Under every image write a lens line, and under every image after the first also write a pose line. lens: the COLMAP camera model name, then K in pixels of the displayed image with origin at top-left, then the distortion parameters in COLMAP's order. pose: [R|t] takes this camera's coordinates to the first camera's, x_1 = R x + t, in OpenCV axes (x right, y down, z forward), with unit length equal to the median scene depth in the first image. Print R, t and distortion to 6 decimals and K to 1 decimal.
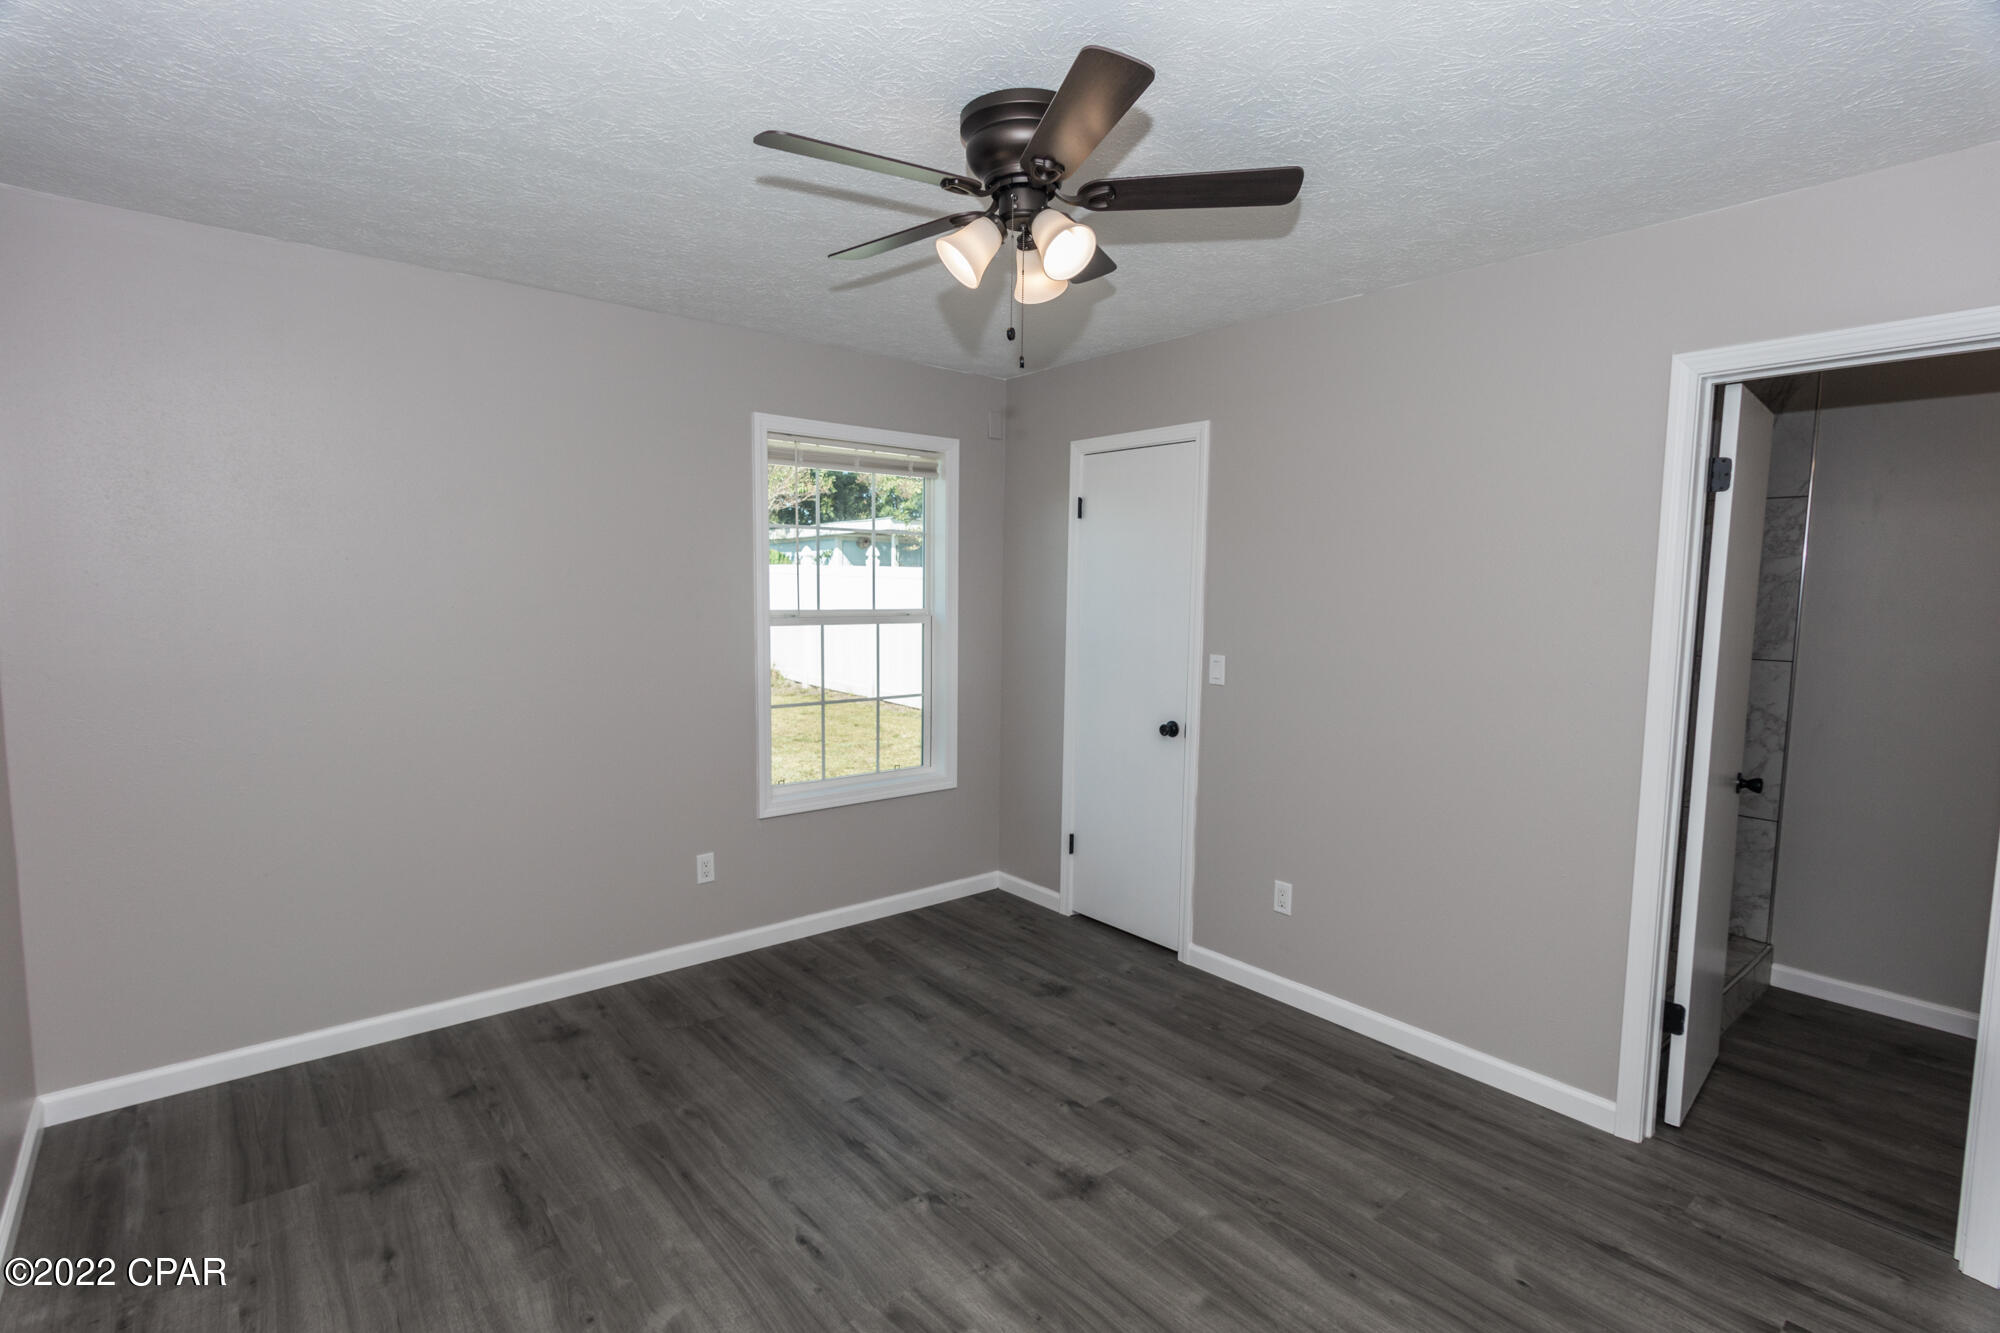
lens RADIAL K [[956.0, 0, 990.3], [0, 956.0, 673.3], [0, 0, 1]] dist [0.004195, -0.000463]
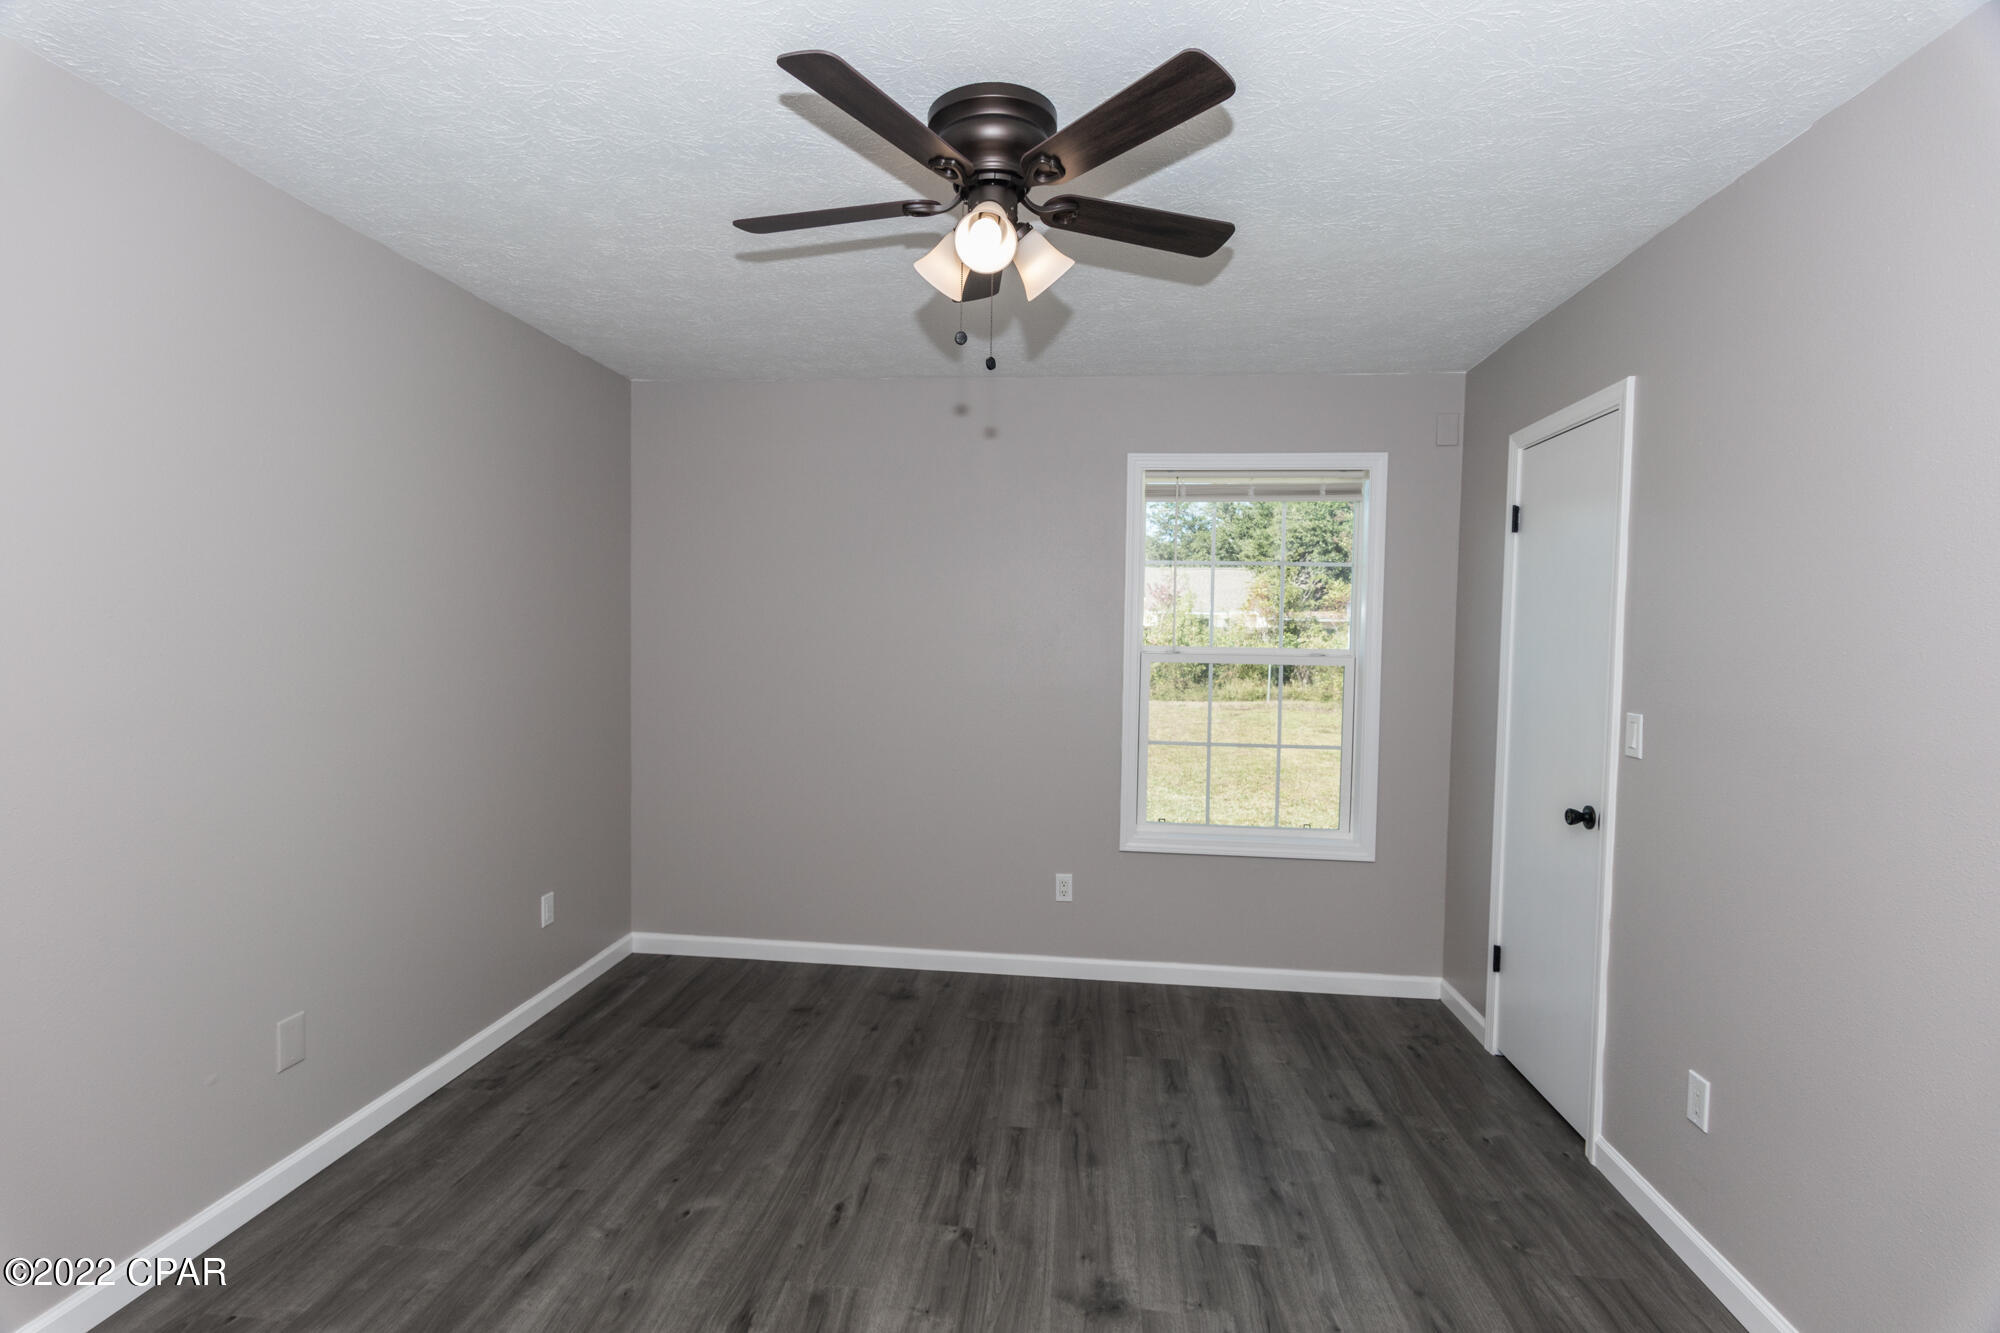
lens RADIAL K [[956.0, 0, 990.3], [0, 956.0, 673.3], [0, 0, 1]] dist [0.004195, -0.000463]
pose [[0.697981, 0.029391, -0.715513, 0.430013], [-0.078467, 0.996280, -0.035620, 0.014053], [0.711804, 0.081006, 0.697691, 0.208356]]
